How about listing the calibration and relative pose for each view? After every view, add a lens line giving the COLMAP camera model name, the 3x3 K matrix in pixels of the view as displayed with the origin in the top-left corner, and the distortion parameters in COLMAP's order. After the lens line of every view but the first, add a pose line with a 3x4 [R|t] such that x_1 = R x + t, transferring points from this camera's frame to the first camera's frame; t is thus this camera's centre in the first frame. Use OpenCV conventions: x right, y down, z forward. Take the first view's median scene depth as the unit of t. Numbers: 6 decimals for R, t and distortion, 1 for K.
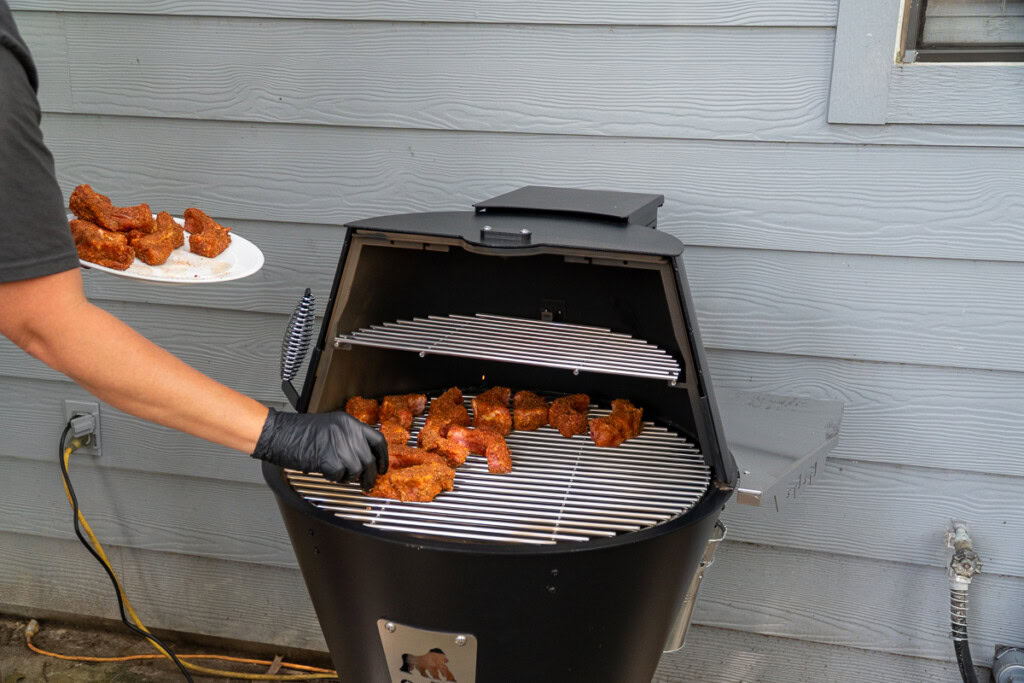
lens RADIAL K [[1107.1, 0, 512.0], [0, 1107.1, 341.5], [0, 0, 1]] dist [0.074284, 0.003190]
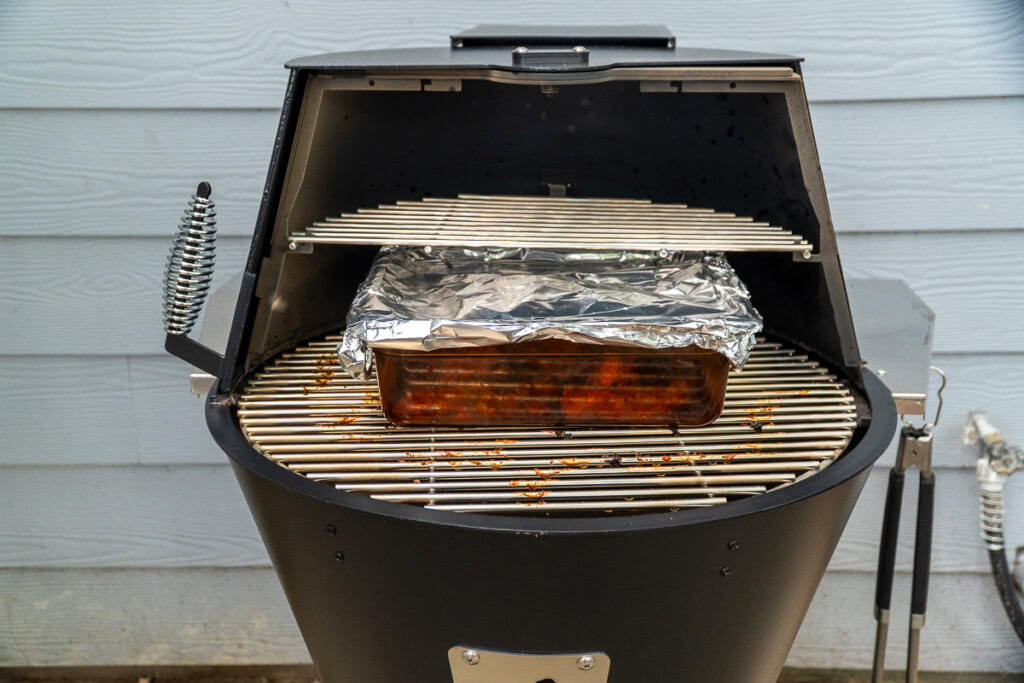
lens RADIAL K [[1152.7, 0, 512.0], [0, 1152.7, 341.5], [0, 0, 1]] dist [0.094492, -0.020509]
pose [[0.976791, -0.095545, 0.191705, -0.154581], [0.084136, 0.994212, 0.066814, 0.022761], [-0.196979, -0.049134, 0.979176, 0.262850]]
